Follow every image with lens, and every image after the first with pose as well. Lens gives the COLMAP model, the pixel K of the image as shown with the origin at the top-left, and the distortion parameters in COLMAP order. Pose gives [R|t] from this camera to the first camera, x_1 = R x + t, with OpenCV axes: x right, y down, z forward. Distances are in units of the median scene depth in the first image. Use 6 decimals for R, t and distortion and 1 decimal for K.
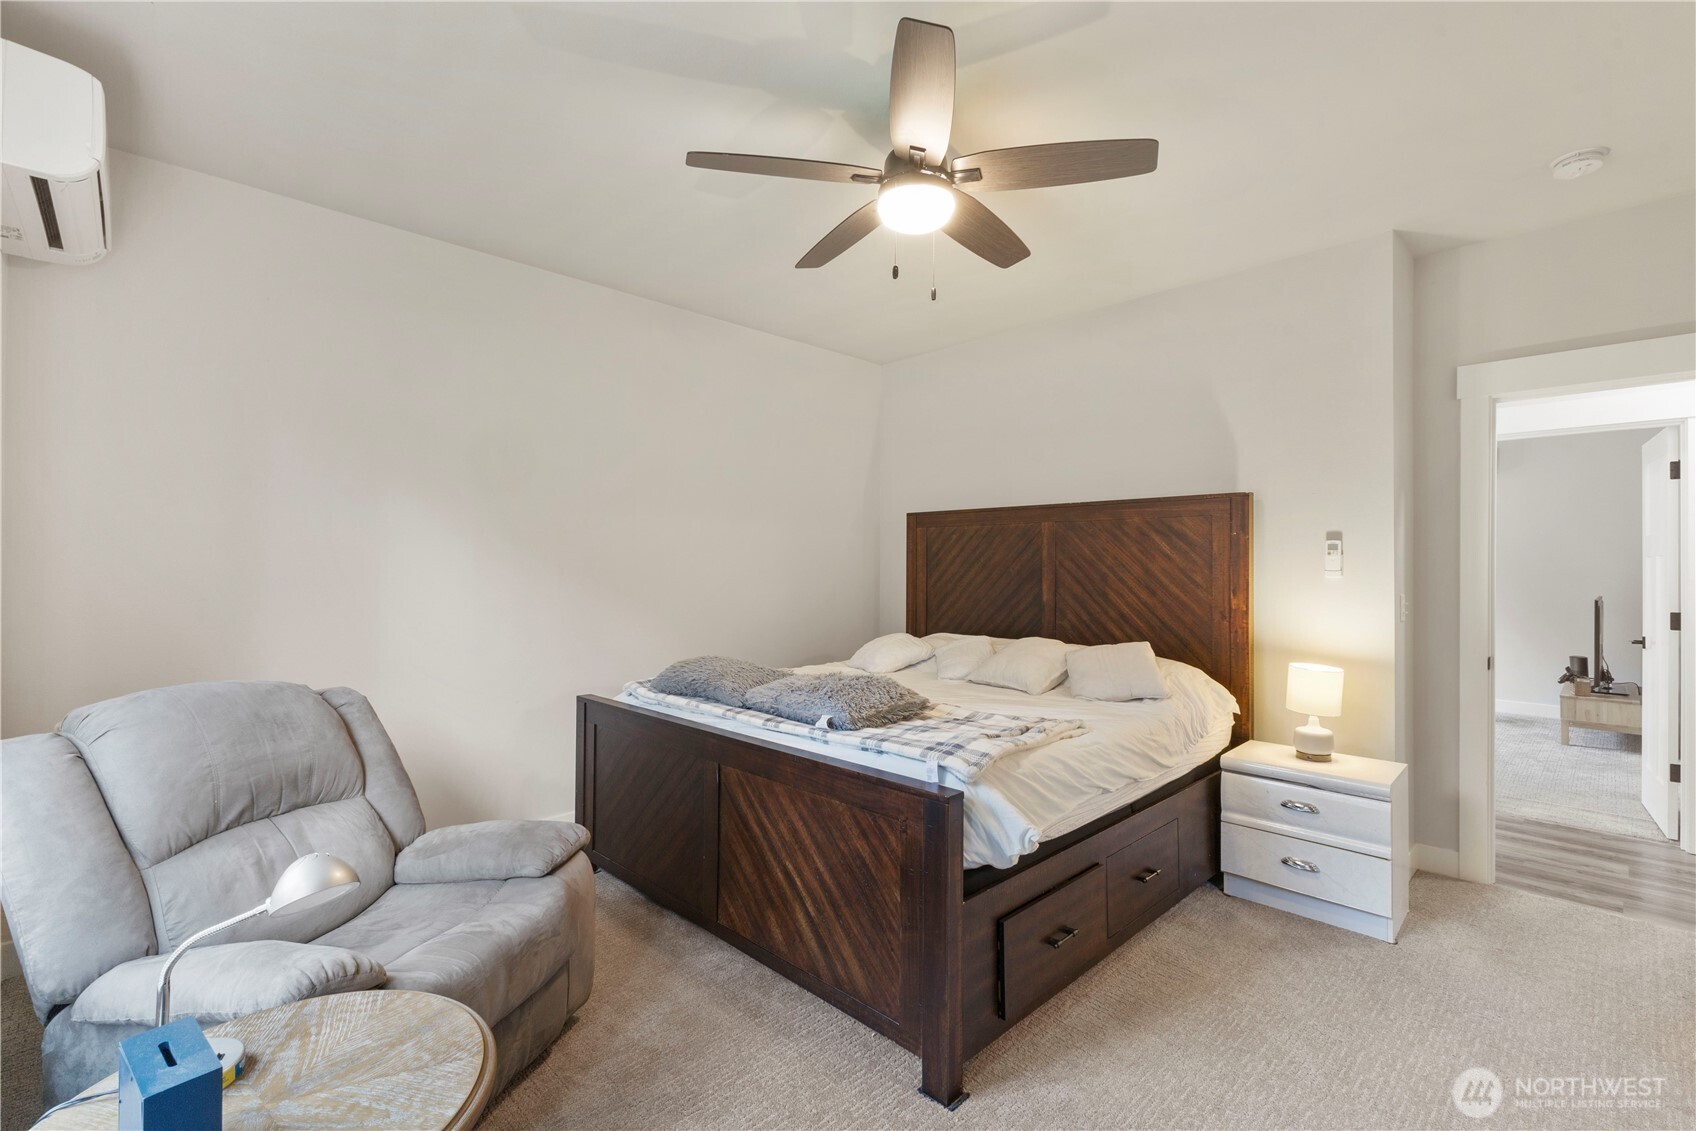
lens RADIAL K [[739.8, 0, 849.3], [0, 739.8, 563.8], [0, 0, 1]] dist [0.005692, 0.000126]
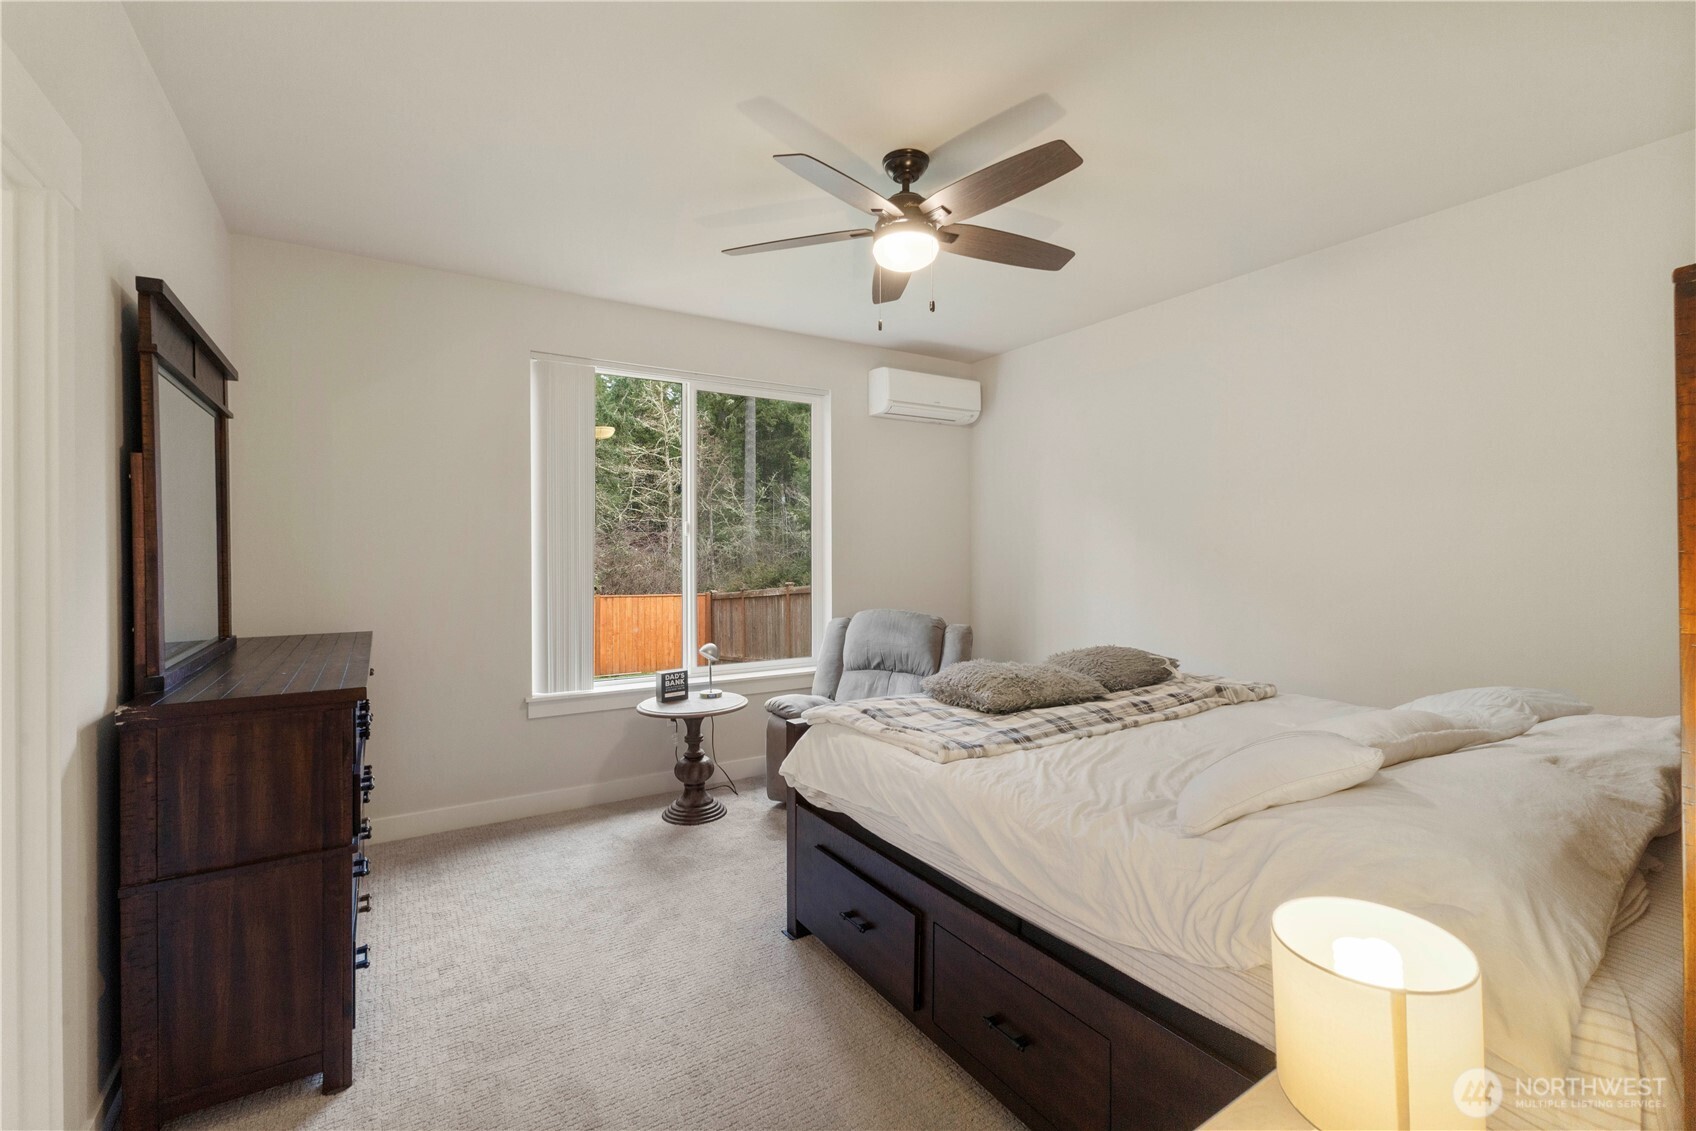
lens RADIAL K [[739.8, 0, 848.7], [0, 739.8, 561.7], [0, 0, 1]] dist [0.005692, 0.000126]
pose [[-0.211342, 0.003257, -0.977407, 1.404156], [0.001231, 0.999995, 0.003066, 0.002342], [0.977411, -0.000556, -0.211345, 1.313912]]
